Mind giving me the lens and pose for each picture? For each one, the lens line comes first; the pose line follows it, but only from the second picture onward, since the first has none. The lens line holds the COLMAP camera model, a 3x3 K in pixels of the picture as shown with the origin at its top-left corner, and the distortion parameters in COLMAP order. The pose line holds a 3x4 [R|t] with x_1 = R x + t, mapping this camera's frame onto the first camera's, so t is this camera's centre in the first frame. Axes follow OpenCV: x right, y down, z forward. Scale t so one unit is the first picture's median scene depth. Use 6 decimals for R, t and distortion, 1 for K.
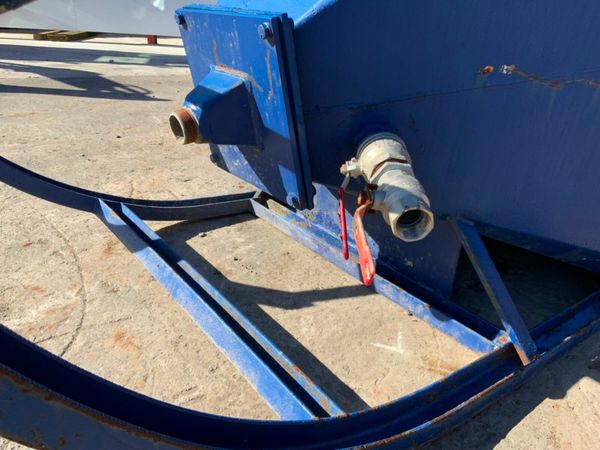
lens RADIAL K [[496.4, 0, 300.0], [0, 496.4, 225.0], [0, 0, 1]] dist [0.079440, -0.155773]
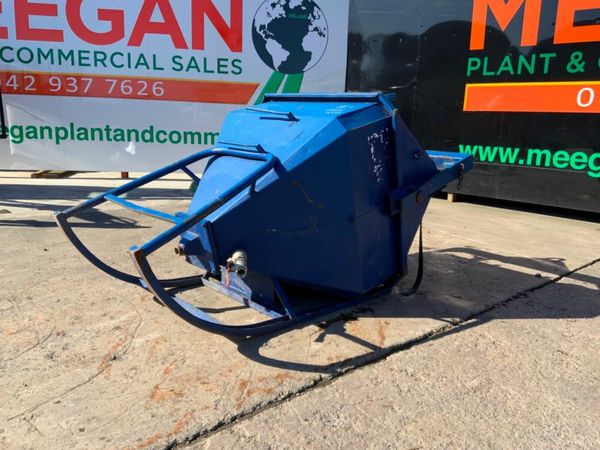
lens RADIAL K [[496.4, 0, 300.0], [0, 496.4, 225.0], [0, 0, 1]] dist [0.079440, -0.155773]
pose [[0.994679, -0.042604, 0.093800, 0.178874], [0.060294, 0.979005, -0.194714, 0.224757], [-0.083535, 0.199334, 0.976365, -1.594471]]
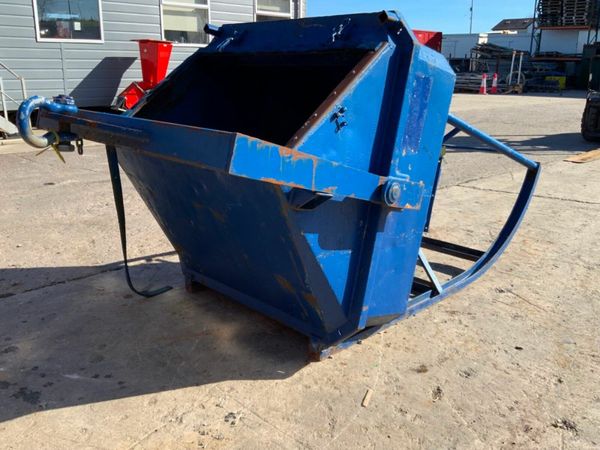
lens RADIAL K [[559.4, 0, 300.0], [0, 559.4, 225.0], [0, 0, 1]] dist [0.047784, -0.131620]
pose [[-0.991905, -0.040036, -0.120506, 0.752558], [-0.107393, 0.770888, 0.627853, -1.680453], [0.067760, 0.635712, -0.768947, 2.885353]]
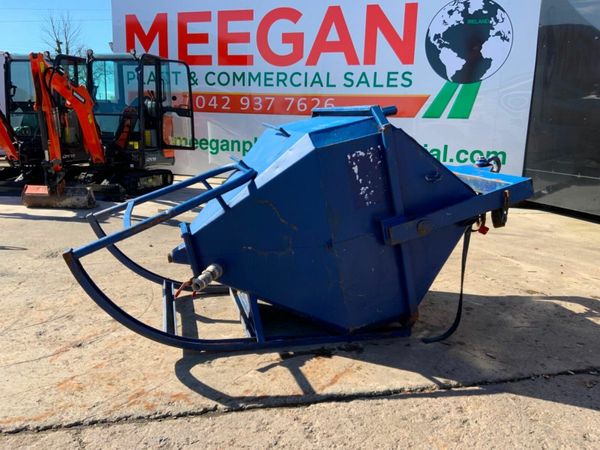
lens RADIAL K [[496.4, 0, 300.0], [0, 496.4, 225.0], [0, 0, 1]] dist [0.079440, -0.155773]
pose [[0.929615, 0.043510, -0.365954, 1.302537], [-0.125834, 0.970802, -0.204227, 0.122727], [0.346383, 0.235903, 0.907948, -1.320181]]
